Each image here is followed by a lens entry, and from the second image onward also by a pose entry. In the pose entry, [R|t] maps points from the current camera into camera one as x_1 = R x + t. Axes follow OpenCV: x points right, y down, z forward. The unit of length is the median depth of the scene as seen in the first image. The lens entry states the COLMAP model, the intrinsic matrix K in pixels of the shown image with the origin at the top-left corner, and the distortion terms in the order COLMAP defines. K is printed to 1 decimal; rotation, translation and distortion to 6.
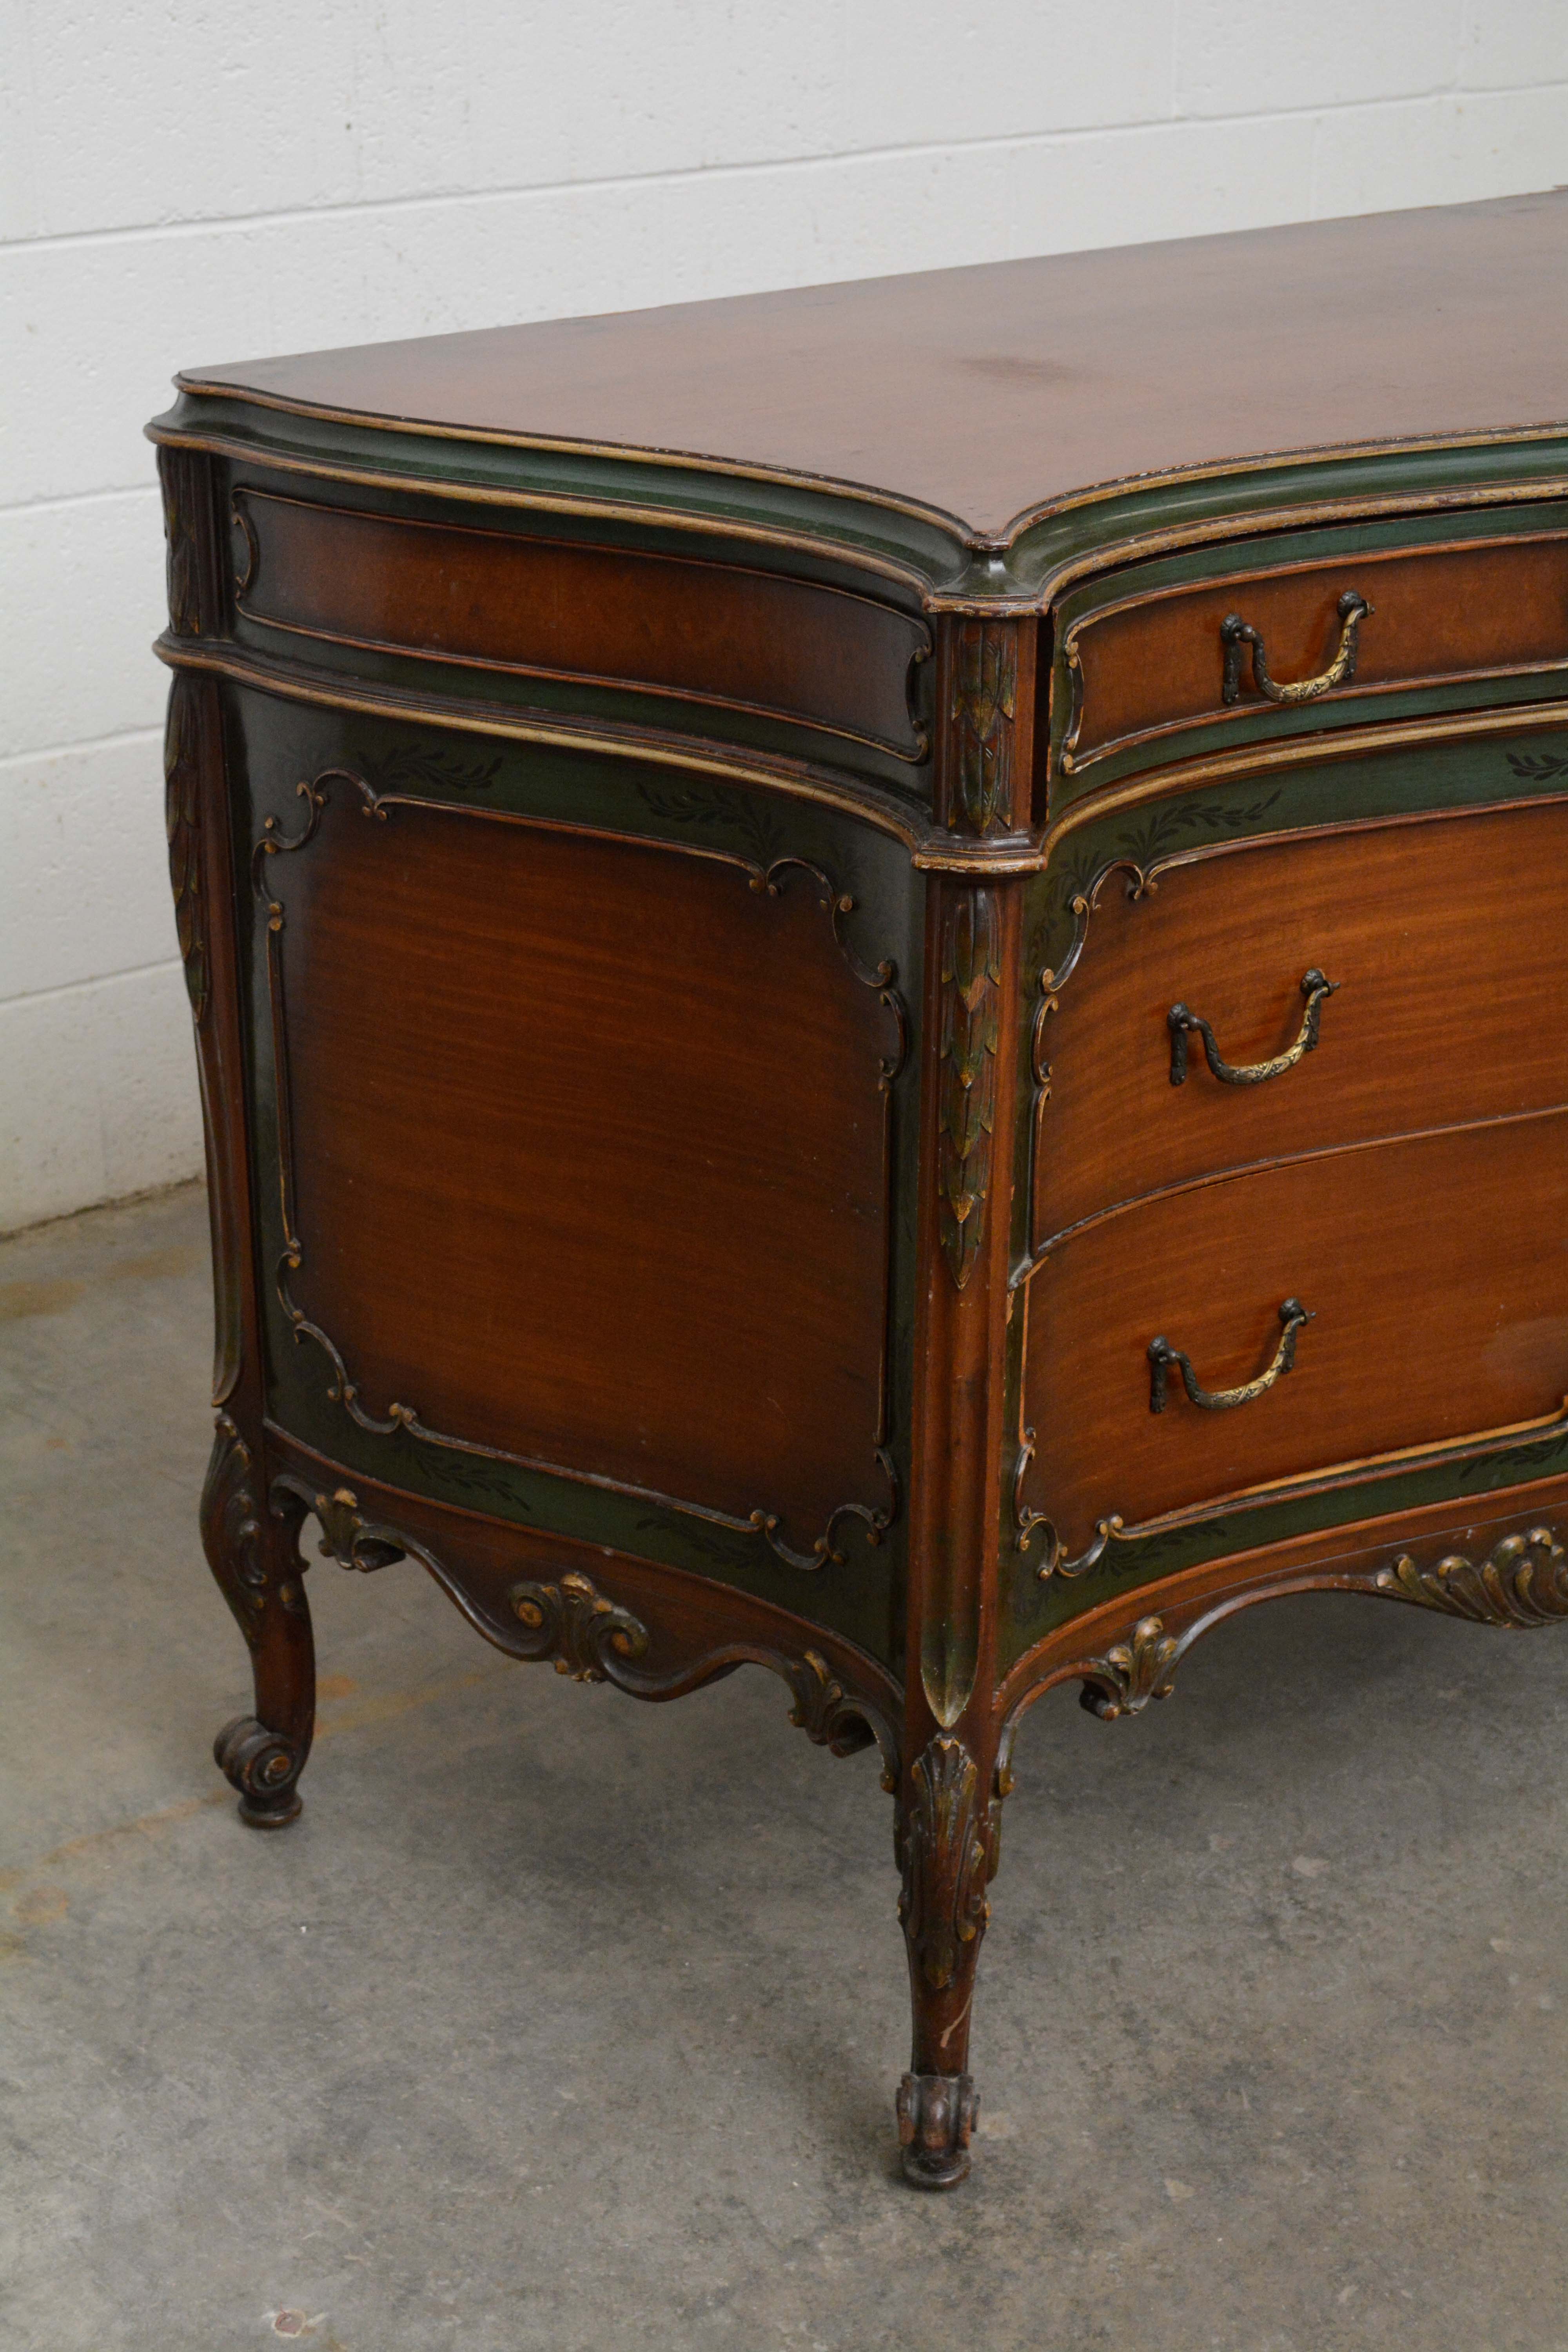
lens RADIAL K [[3619.2, 0, 761.6], [0, 3619.2, 1179.8], [0, 0, 1]] dist [-0.021316, 0.000000]
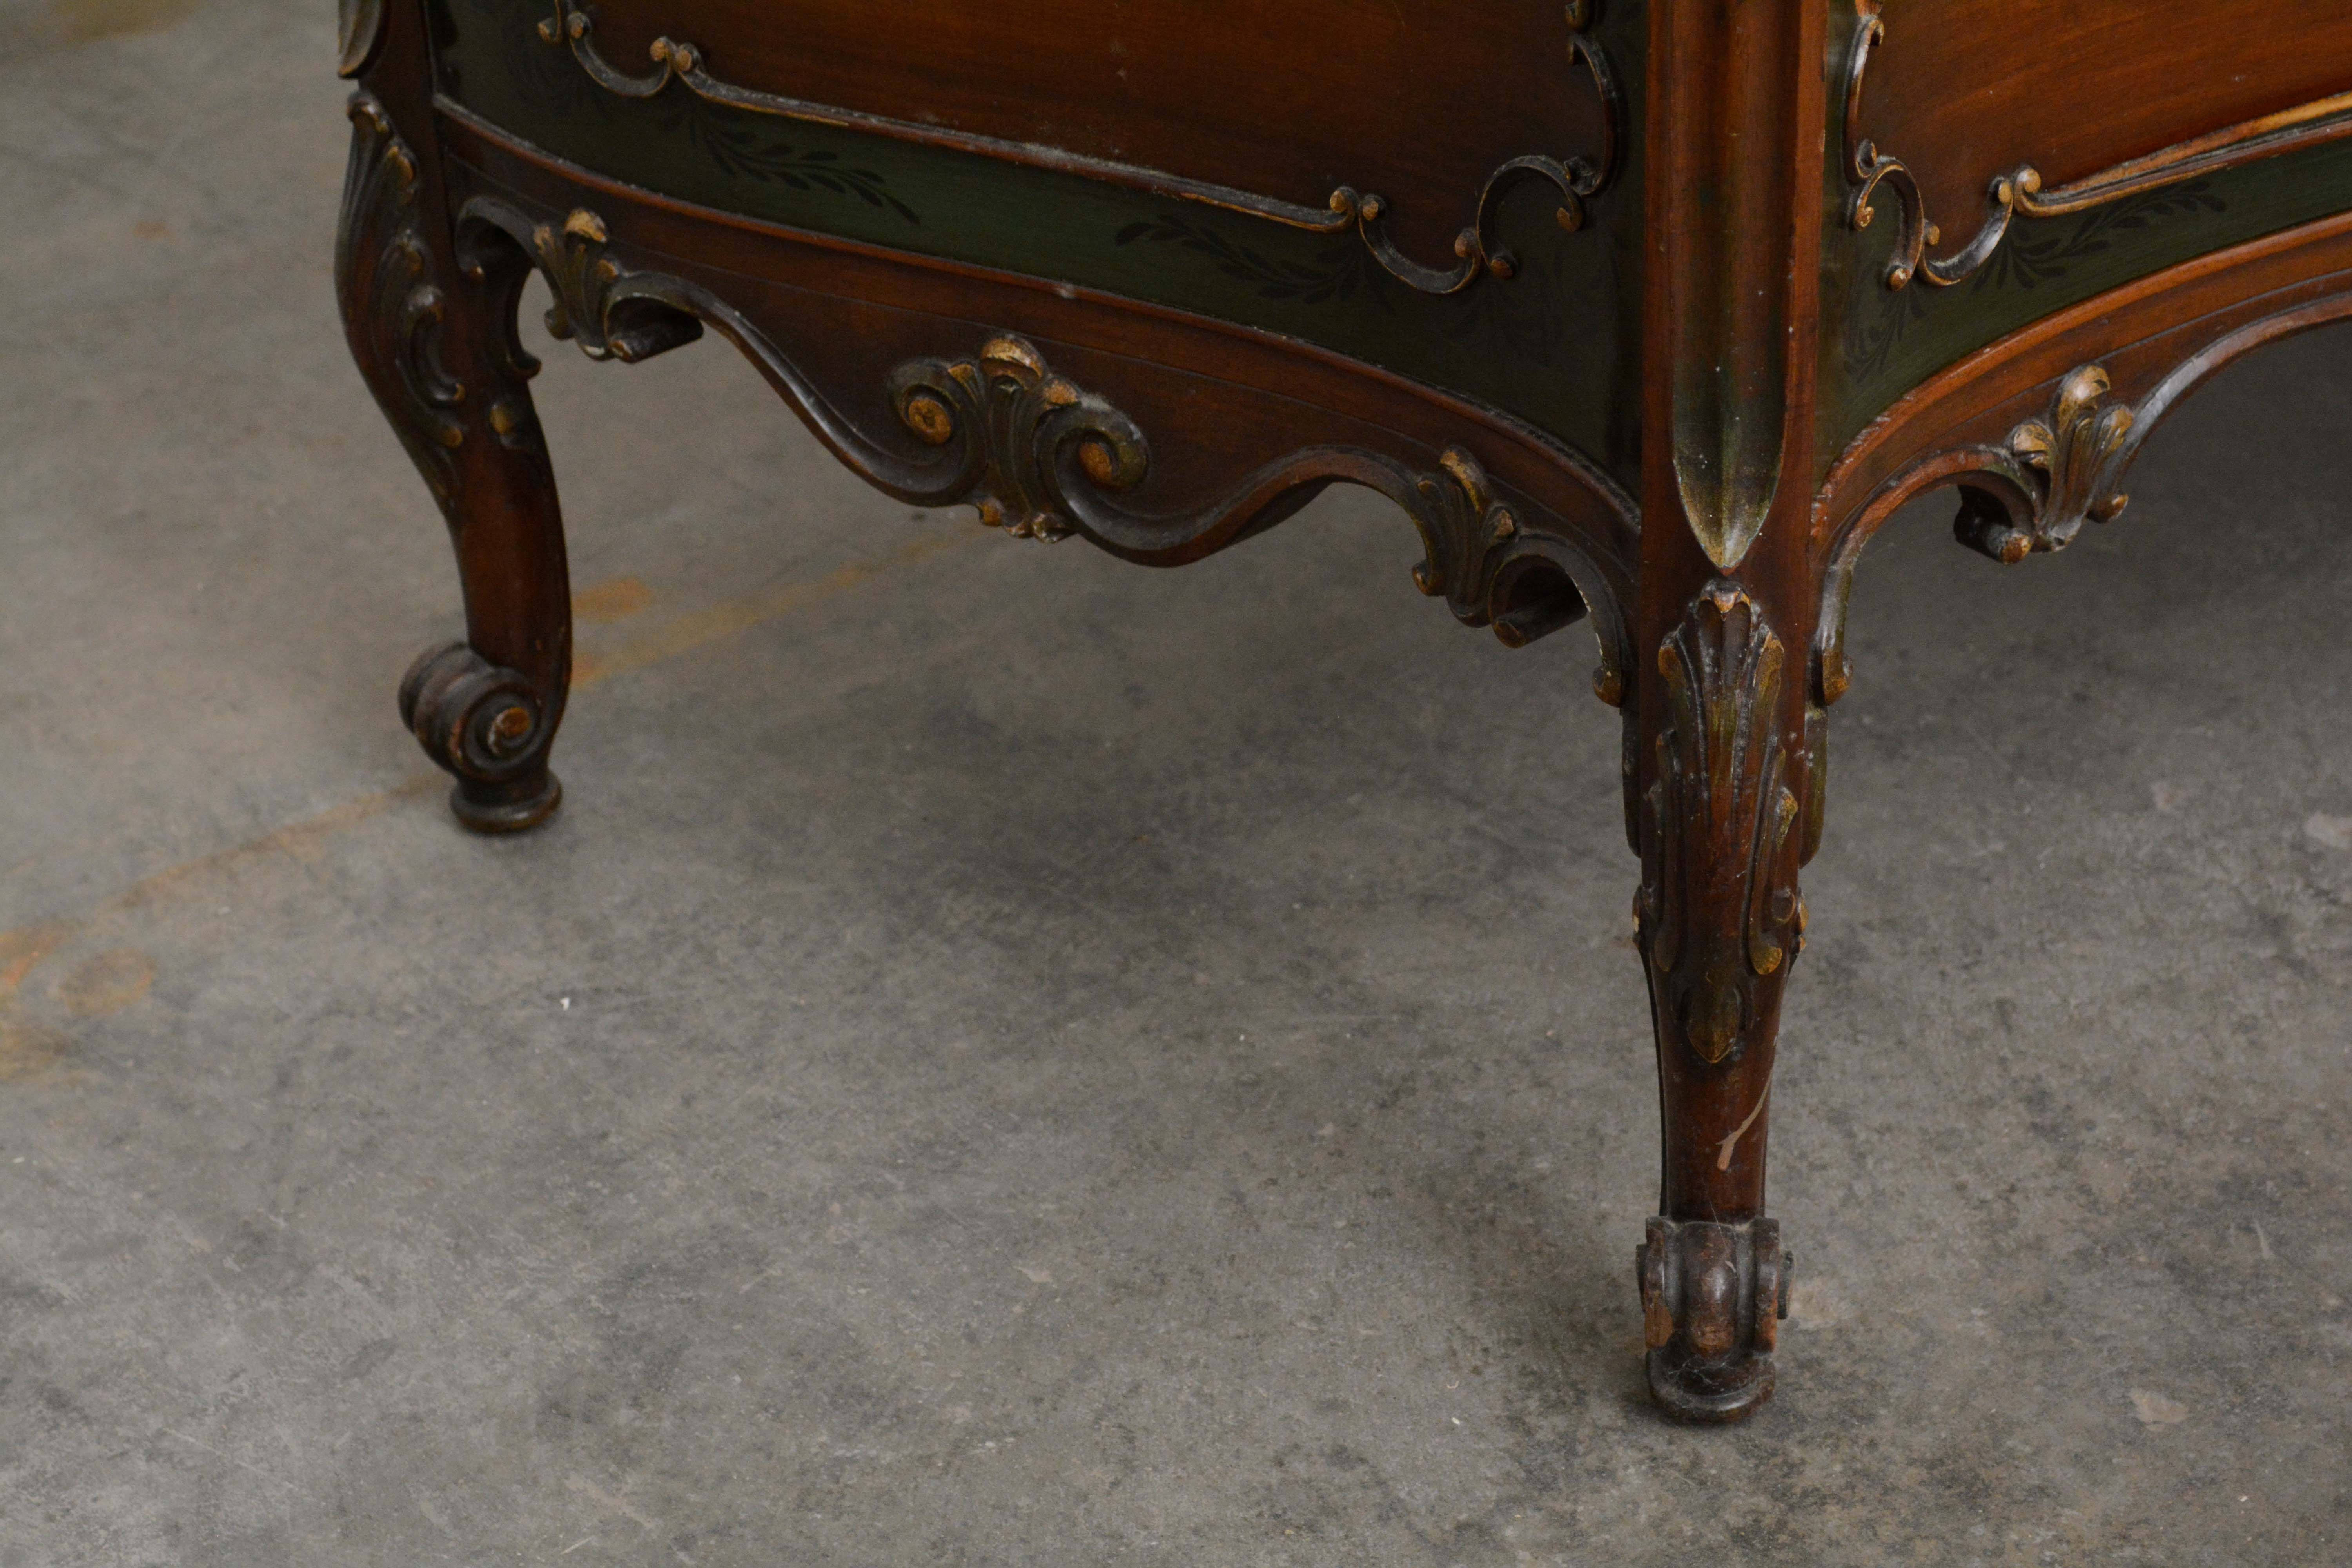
lens RADIAL K [[4735.0, 0, 1167.5], [0, 4735.0, 775.9], [0, 0, 1]] dist [0.002450, 0.000000]
pose [[0.998774, -0.037750, -0.032031, -0.007453], [0.042257, 0.987125, 0.154265, 0.065619], [0.025795, -0.155429, 0.987510, 0.292181]]
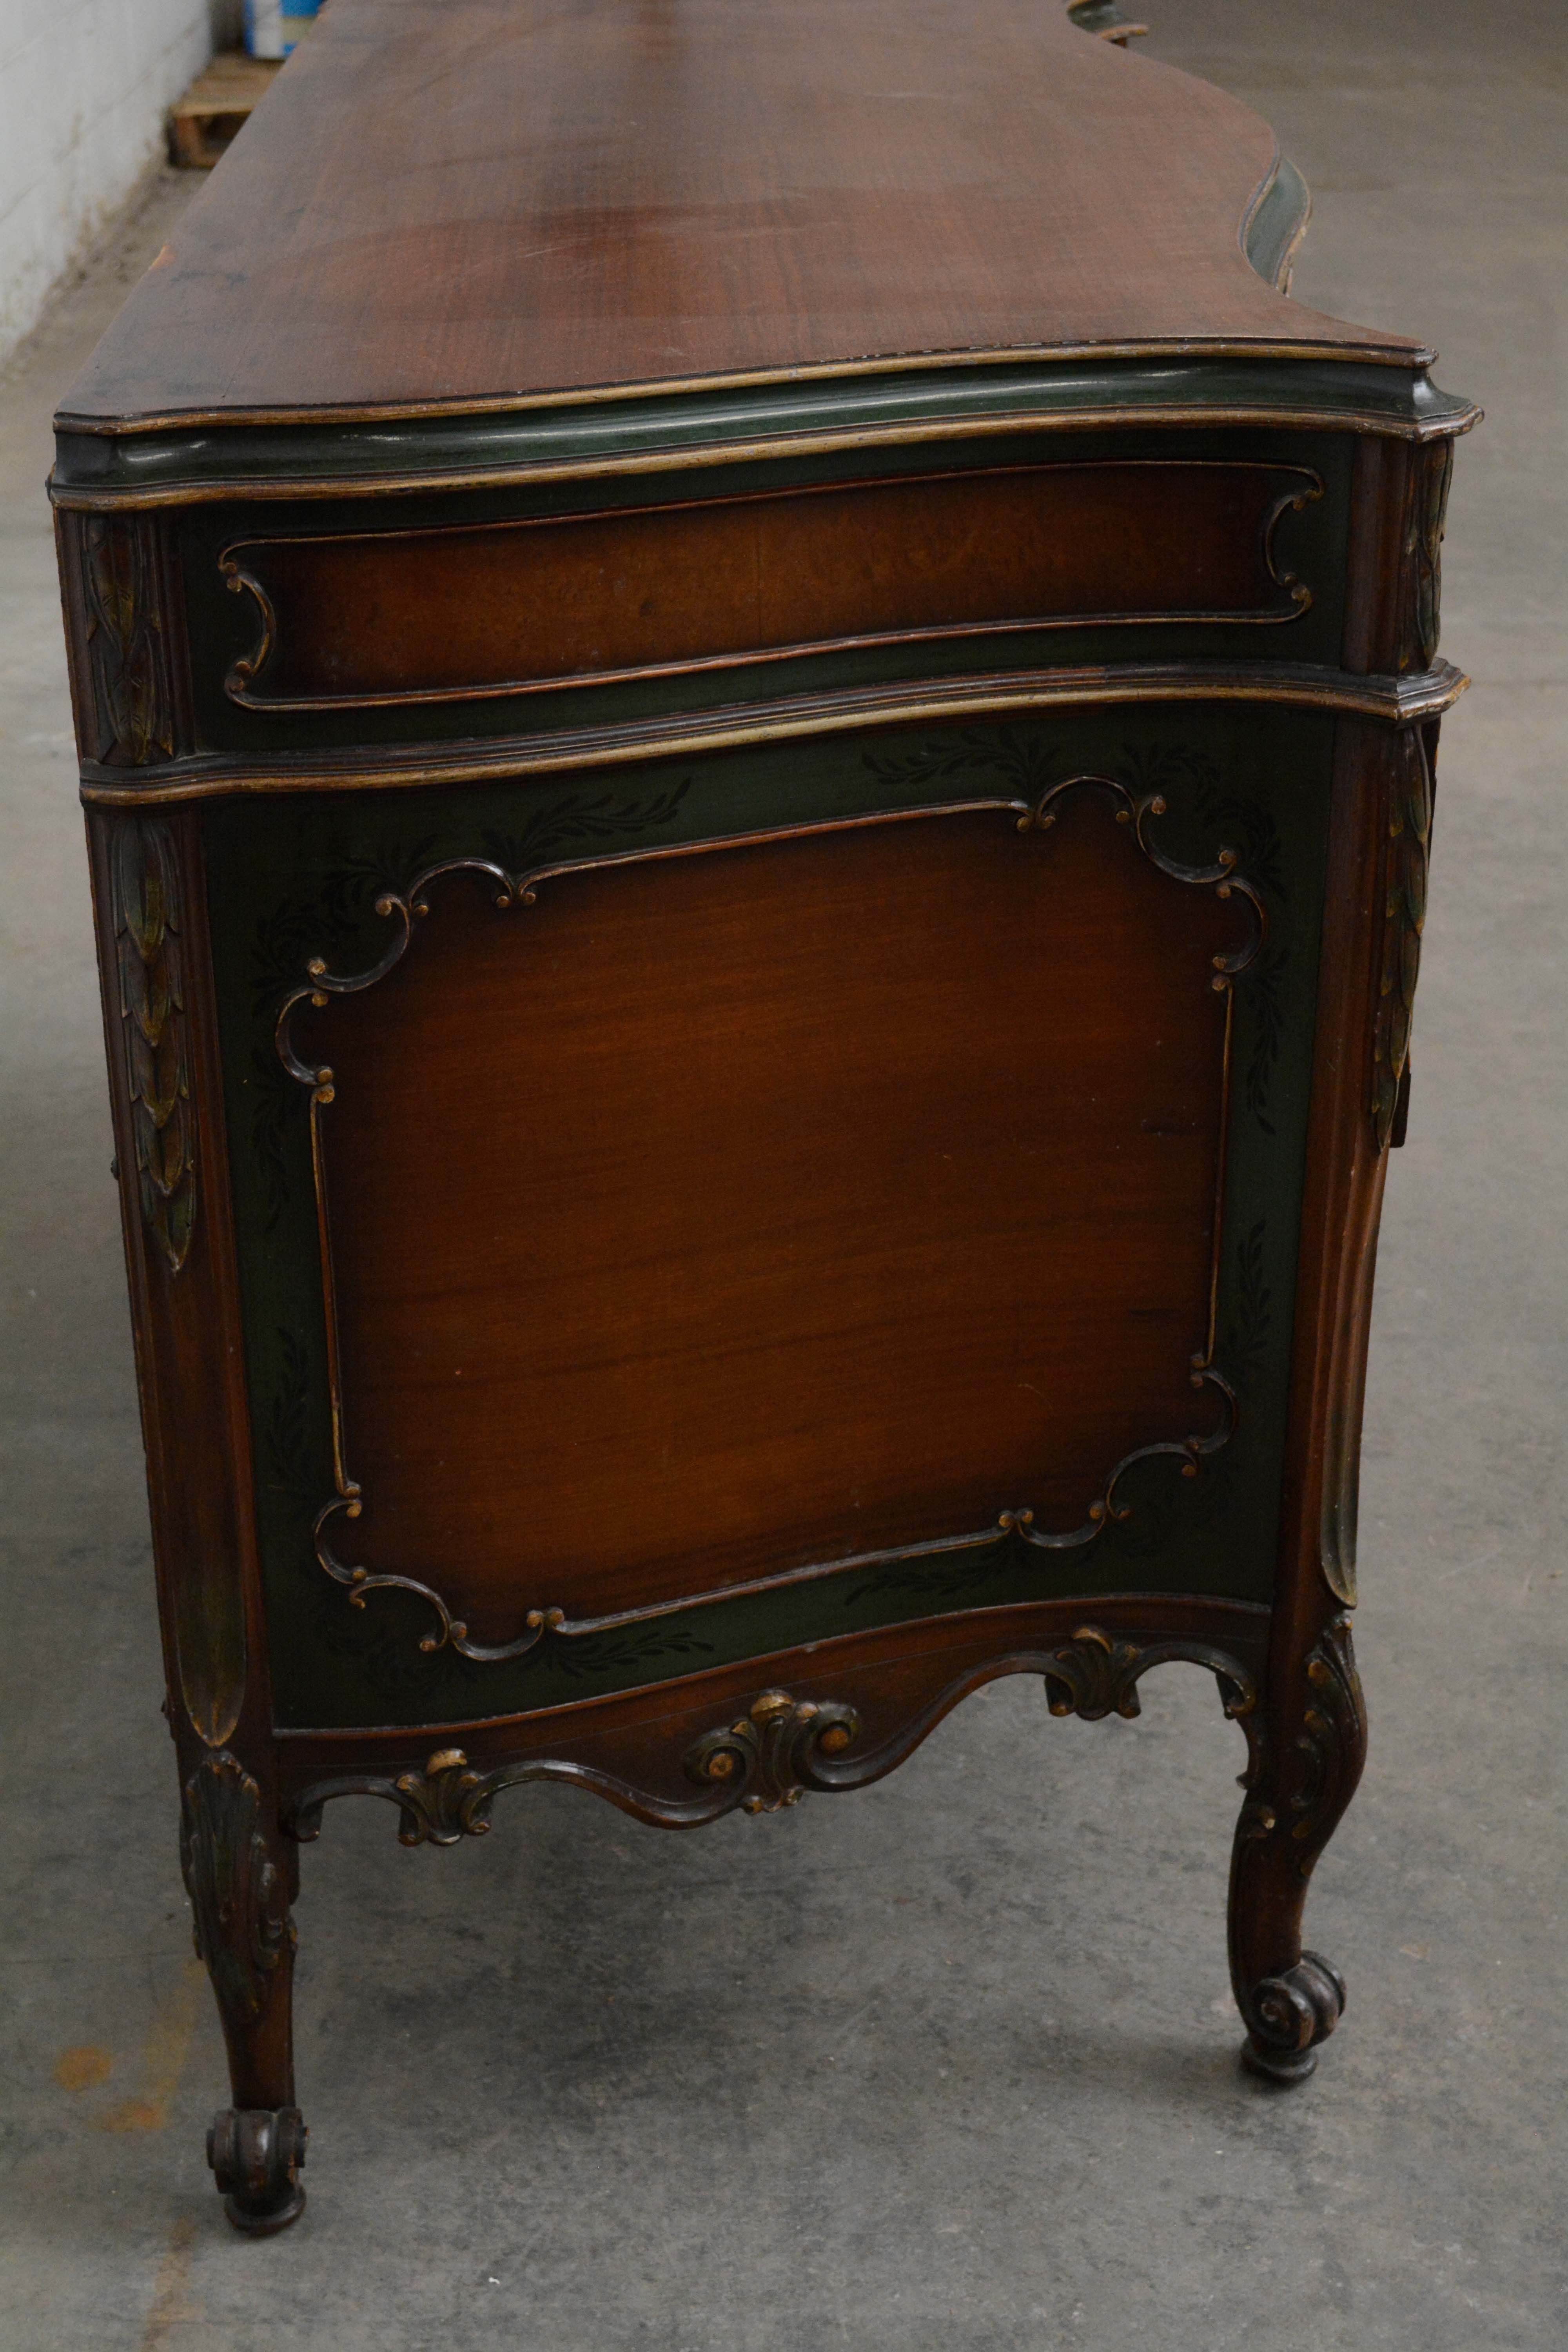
lens RADIAL K [[3594.6, 0, 791.6], [0, 3594.6, 1189.7], [0, 0, 1]] dist [-0.021731, 0.000000]
pose [[0.600750, -0.355331, 0.716129, -0.615605], [0.313563, 0.928741, 0.197782, -0.168331], [-0.735376, 0.105734, 0.669360, 0.415915]]
